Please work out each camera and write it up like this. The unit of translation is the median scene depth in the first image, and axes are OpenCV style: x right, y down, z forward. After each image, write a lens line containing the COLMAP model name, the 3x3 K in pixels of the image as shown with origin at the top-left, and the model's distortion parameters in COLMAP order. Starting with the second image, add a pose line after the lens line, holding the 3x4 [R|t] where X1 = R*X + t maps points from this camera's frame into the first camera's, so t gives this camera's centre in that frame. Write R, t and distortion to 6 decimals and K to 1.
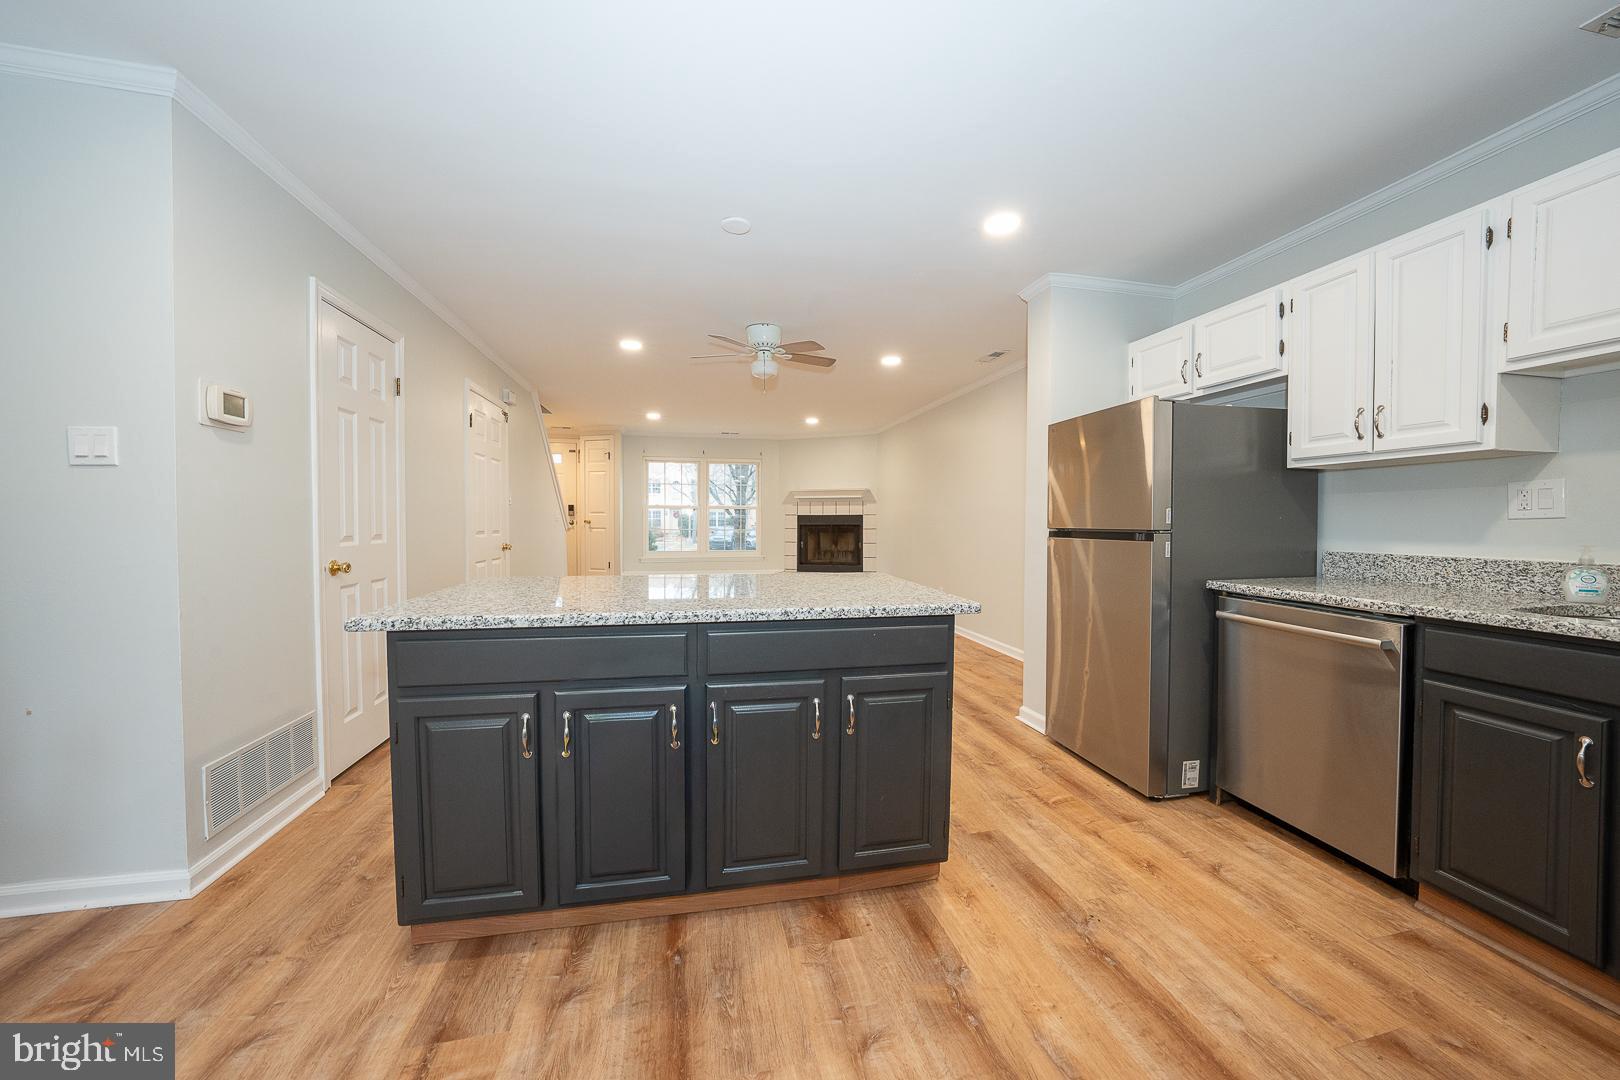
lens RADIAL K [[559.3, 0, 813.0], [0, 559.3, 534.4], [0, 0, 1]] dist [-0.024267, 0.004945]
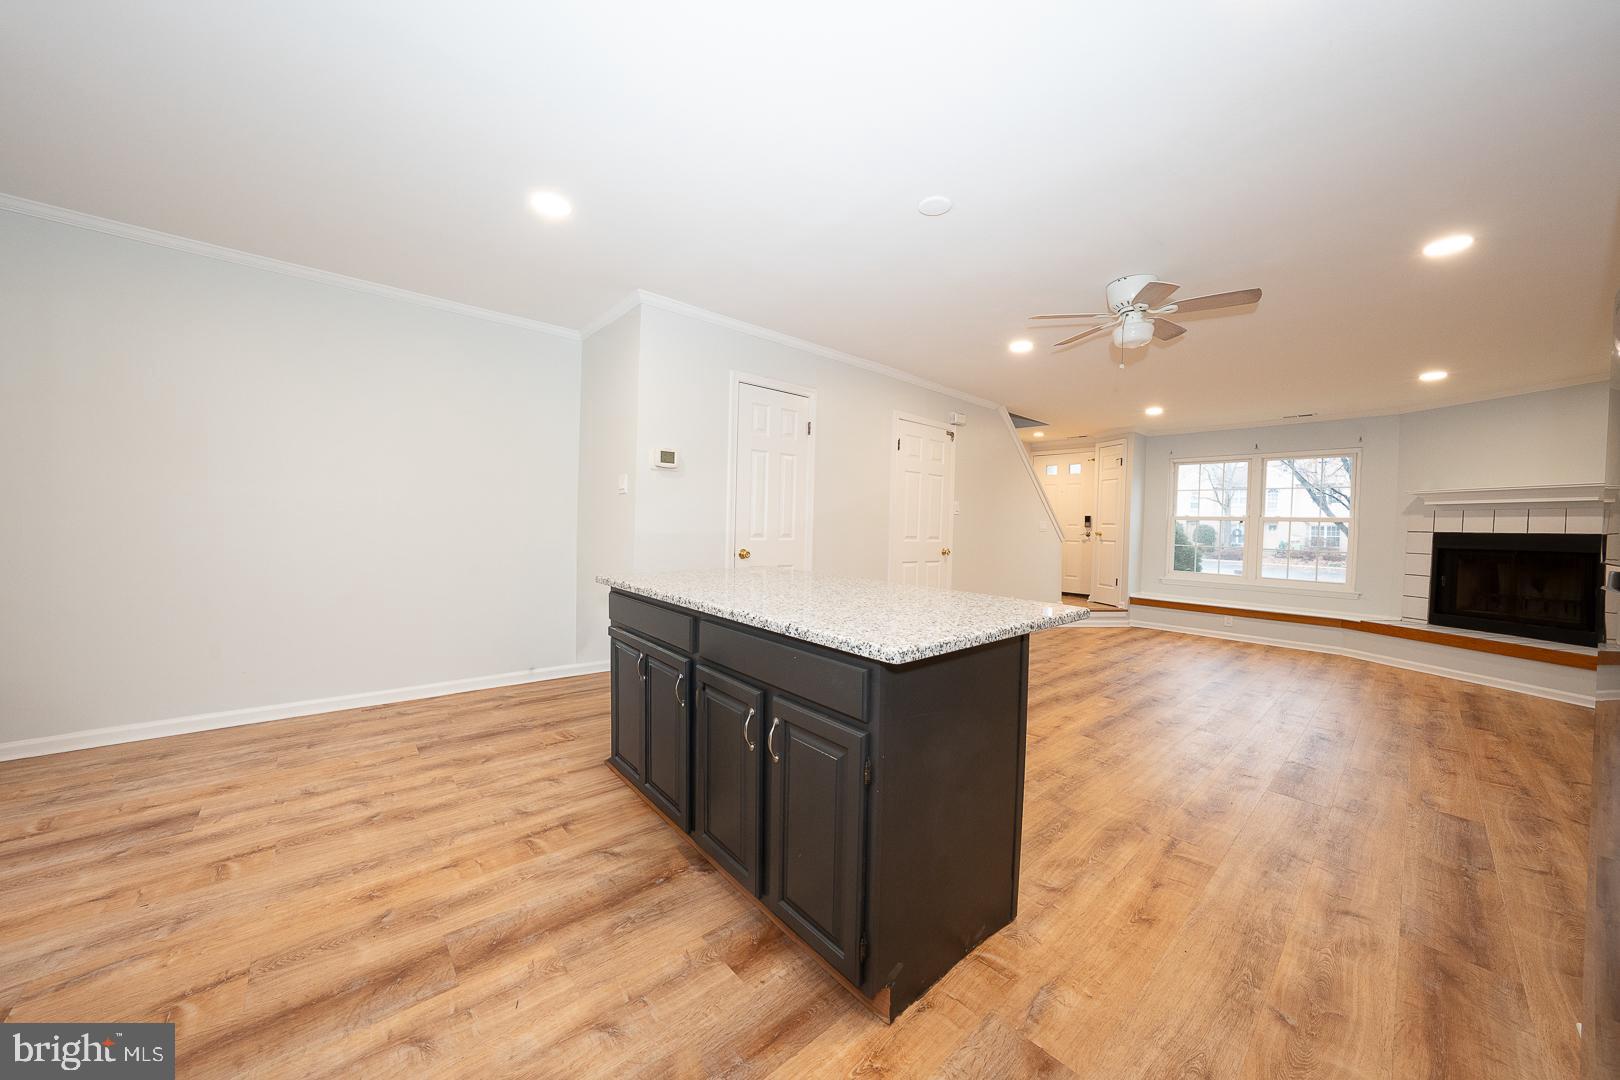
lens RADIAL K [[559.3, 0, 813.0], [0, 559.3, 534.4], [0, 0, 1]] dist [-0.024267, 0.004945]
pose [[0.483358, 0.026407, -0.875024, 0.708861], [-0.047193, 0.998877, 0.004075, -0.011028], [0.874150, 0.039325, 0.484062, 0.492243]]
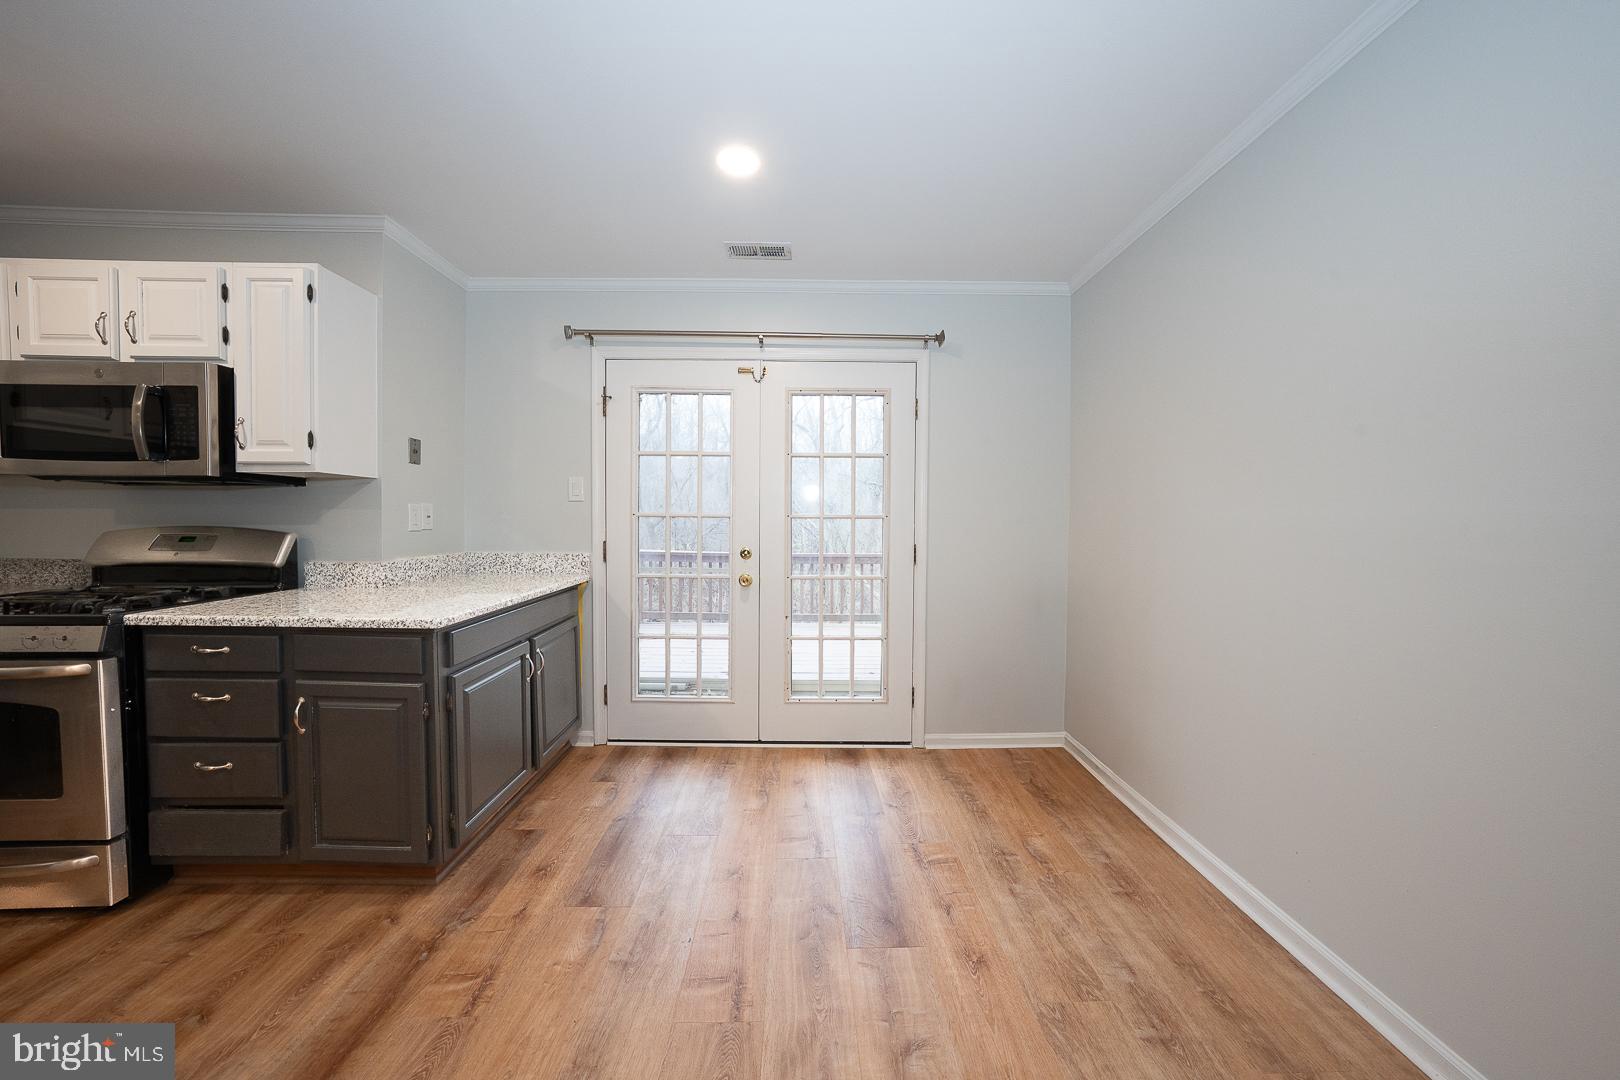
lens RADIAL K [[559.3, 0, 813.0], [0, 559.3, 534.4], [0, 0, 1]] dist [-0.024267, 0.004945]
pose [[-0.978977, -0.016508, 0.203301, -0.761698], [-0.006052, 0.998631, 0.051947, -0.055567], [-0.203880, 0.049625, -0.977737, 0.766411]]
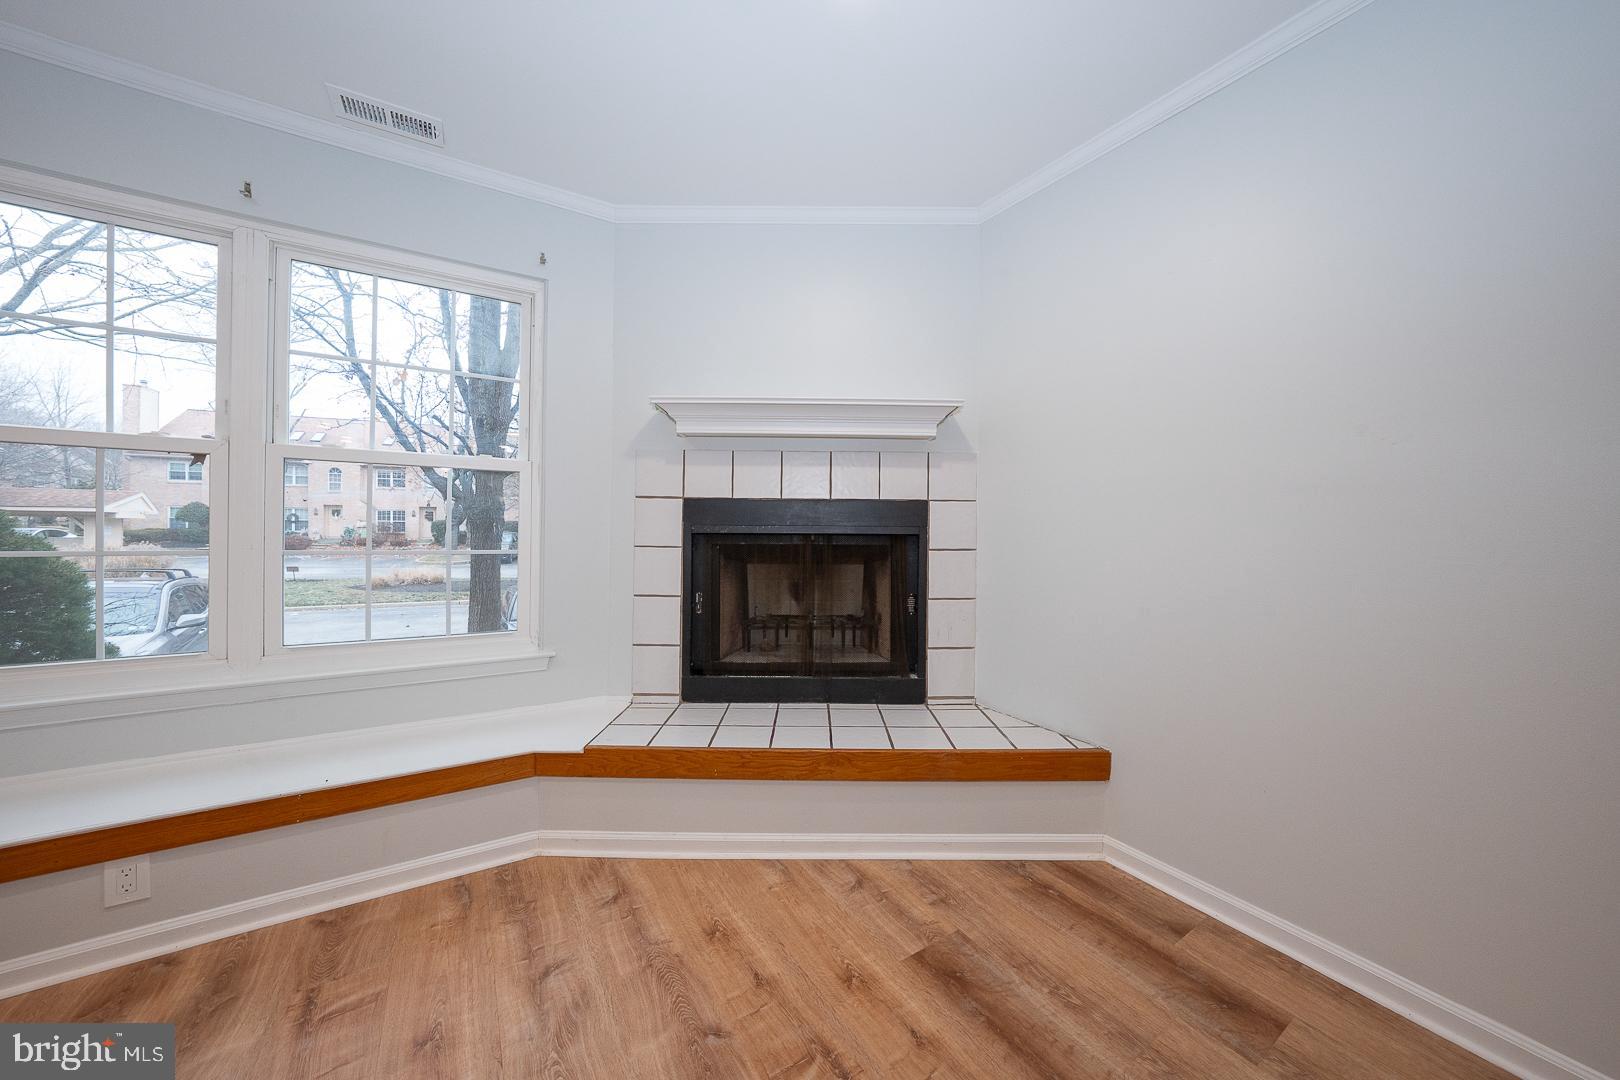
lens RADIAL K [[553.3, 0, 787.9], [0, 553.3, 531.4], [0, 0, 1]] dist [-0.012858, 0.000032]
pose [[0.950476, 0.005969, 0.310741, -0.267225], [-0.000799, 0.999859, -0.016763, -0.056495], [-0.310798, 0.015685, 0.950347, 3.085398]]
